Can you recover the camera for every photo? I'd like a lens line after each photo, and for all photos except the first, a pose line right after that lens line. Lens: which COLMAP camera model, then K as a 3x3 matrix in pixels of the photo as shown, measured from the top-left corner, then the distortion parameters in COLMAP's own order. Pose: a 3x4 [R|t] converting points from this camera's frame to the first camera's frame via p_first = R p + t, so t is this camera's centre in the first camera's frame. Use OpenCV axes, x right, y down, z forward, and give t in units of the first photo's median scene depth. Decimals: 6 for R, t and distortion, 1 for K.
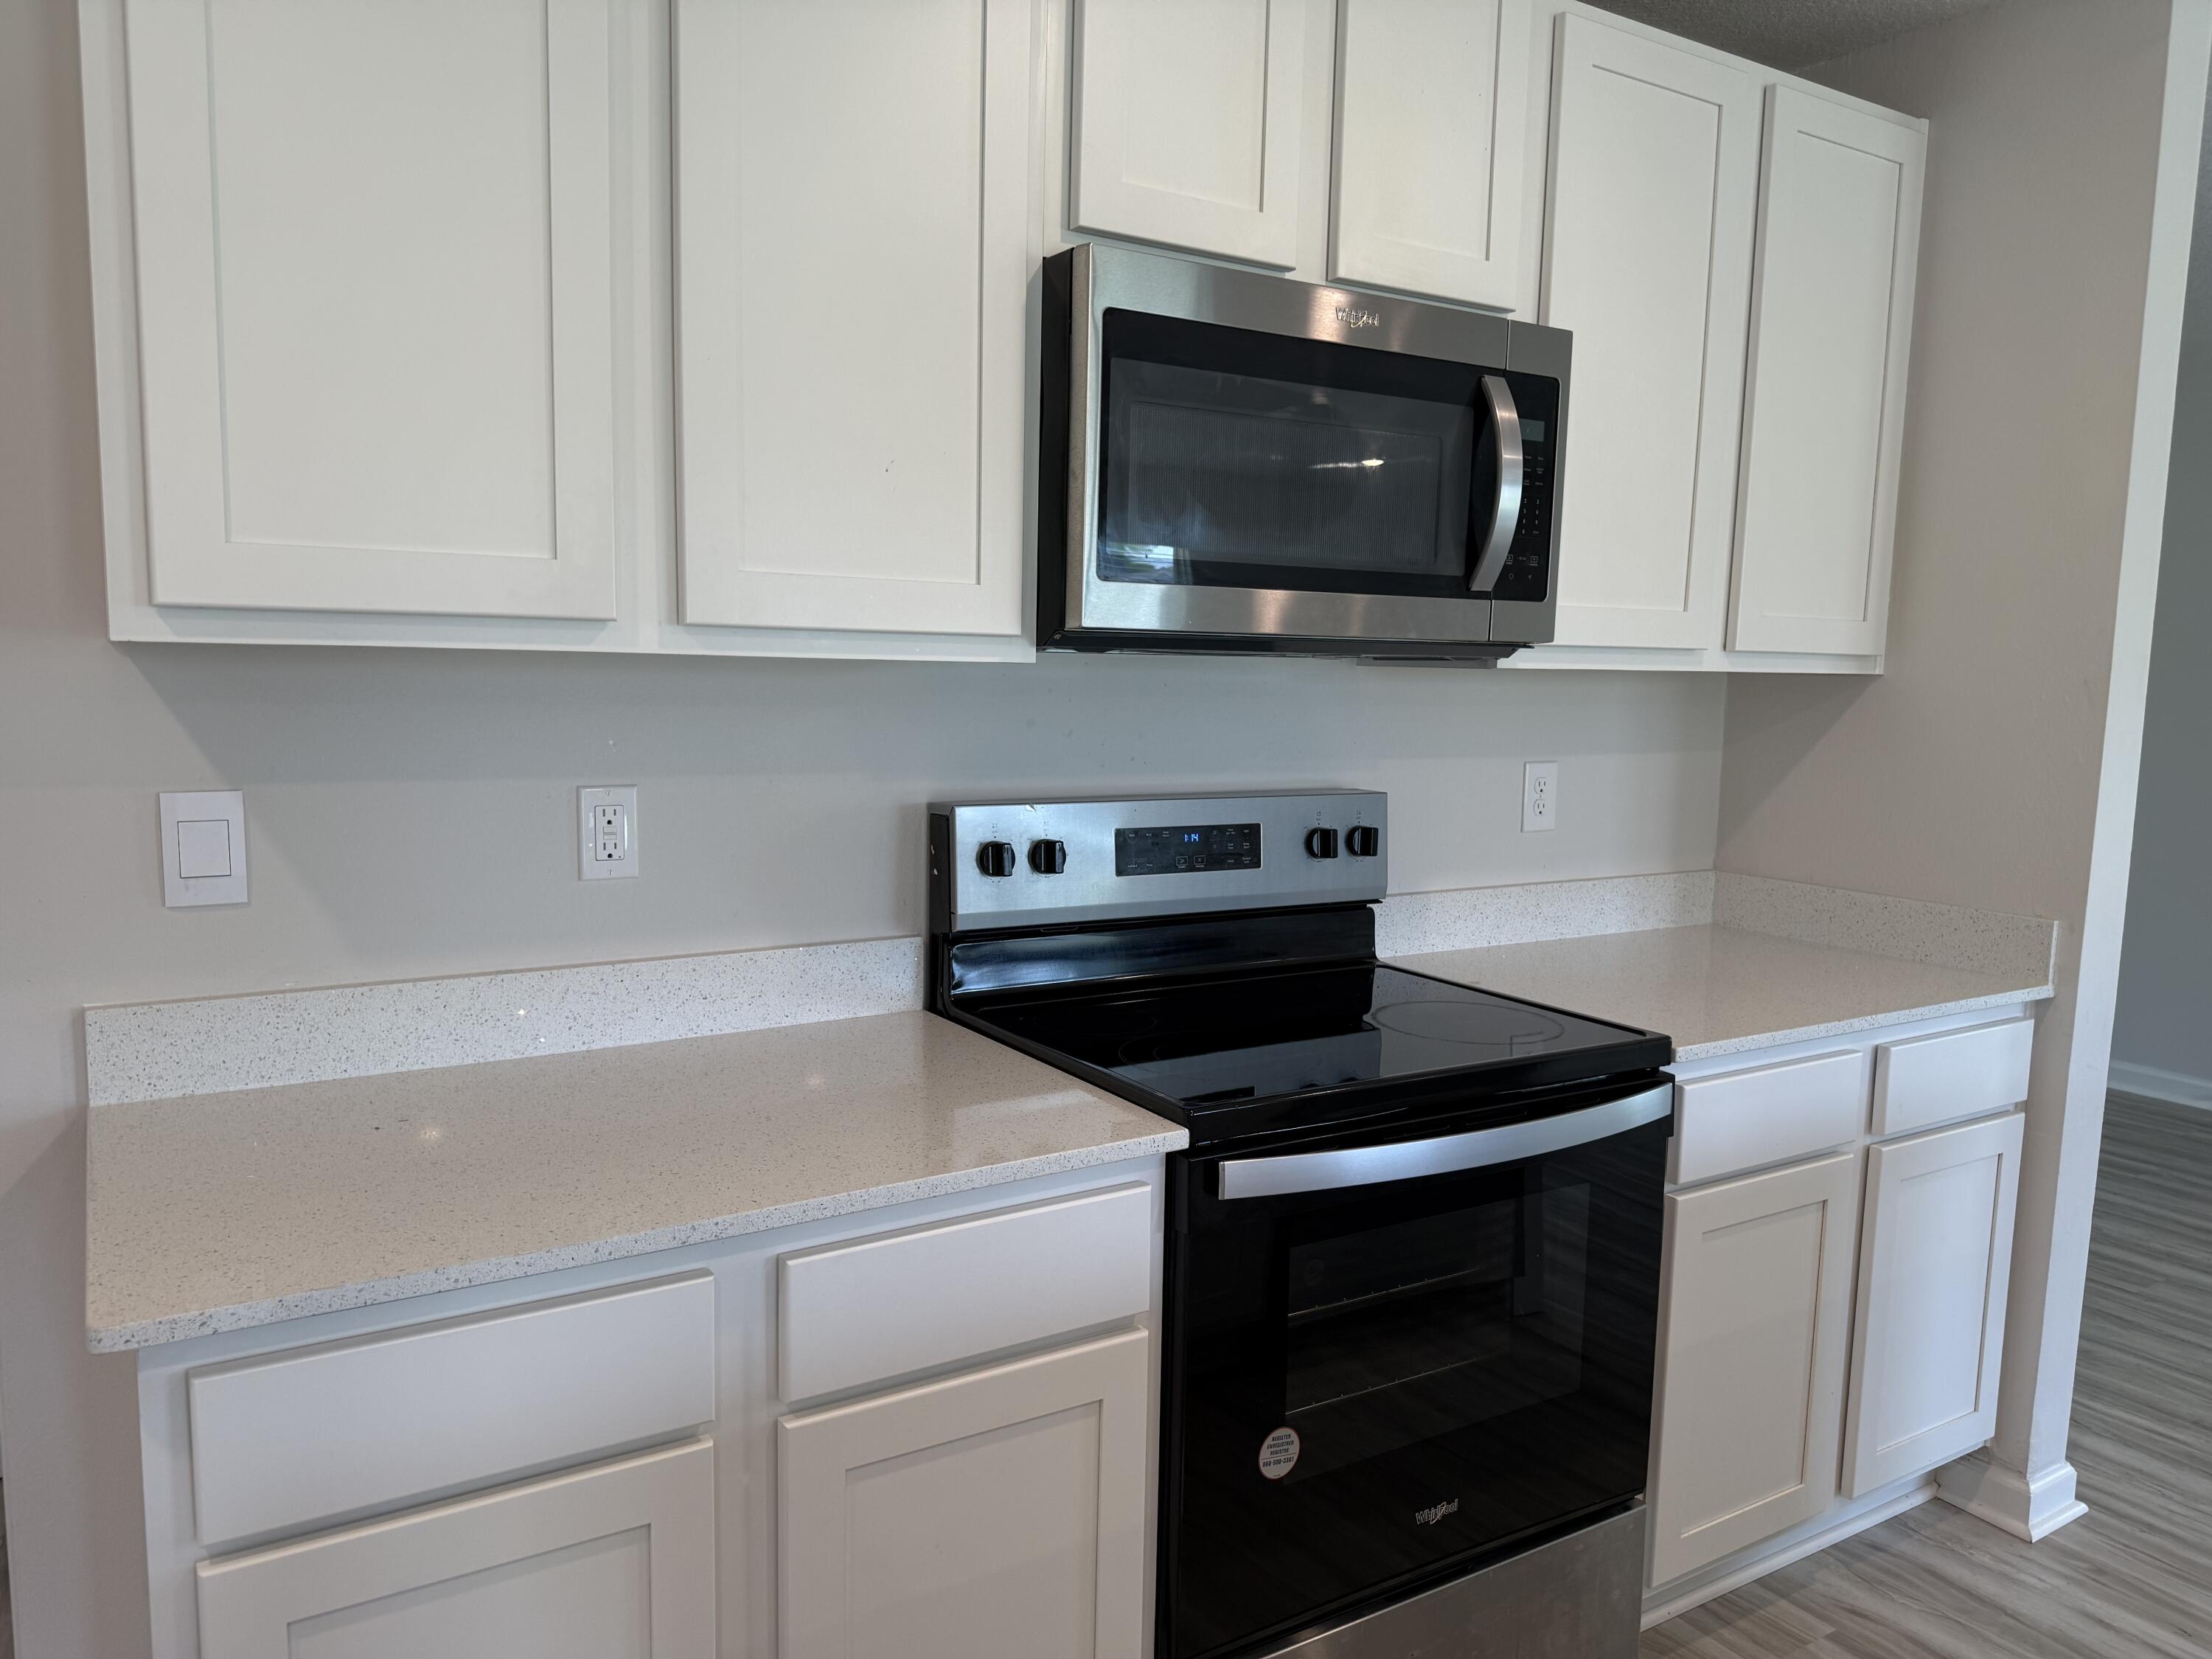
lens RADIAL K [[1569.9, 0, 1102.8], [0, 1569.9, 827.4], [0, 0, 1]] dist [0.023631, -0.016566]
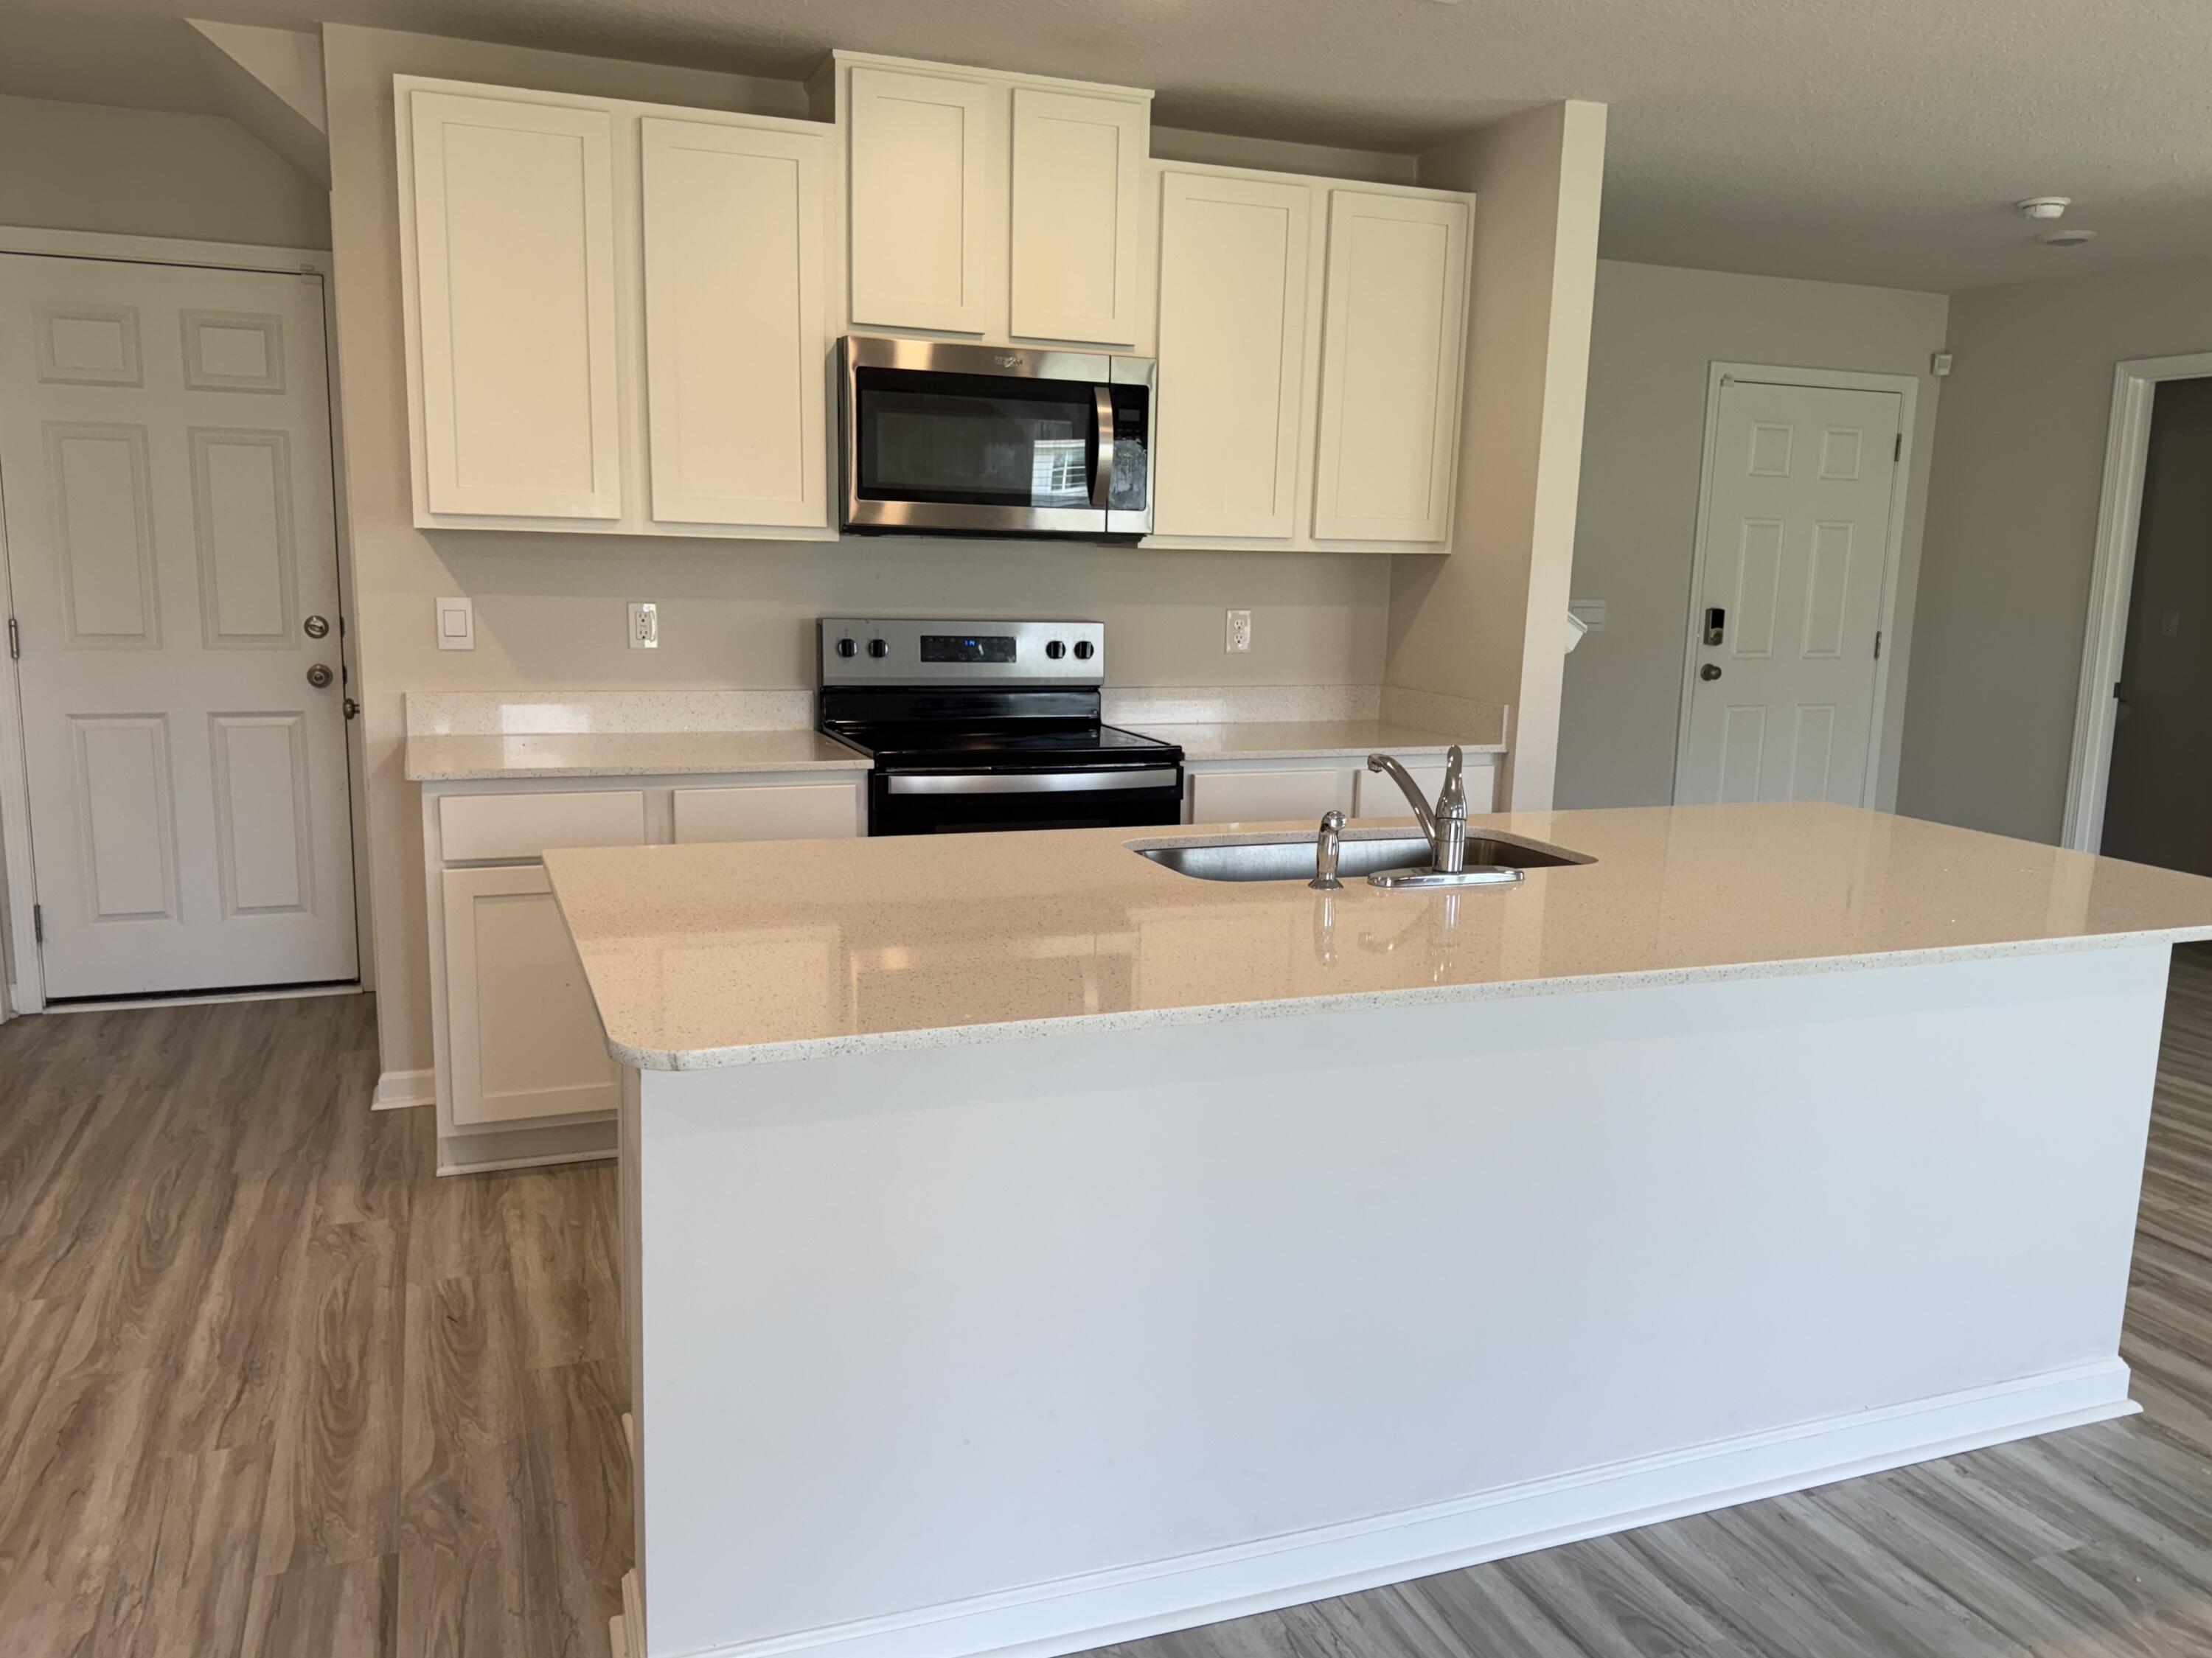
lens RADIAL K [[1730.5, 0, 1115.6], [0, 1730.5, 839.9], [0, 0, 1]] dist [0.060581, -0.020676]
pose [[0.981107, 0.032635, -0.190695, 0.693772], [-0.022755, 0.998294, 0.053771, 0.139020], [0.192124, -0.048416, 0.980176, -1.050730]]
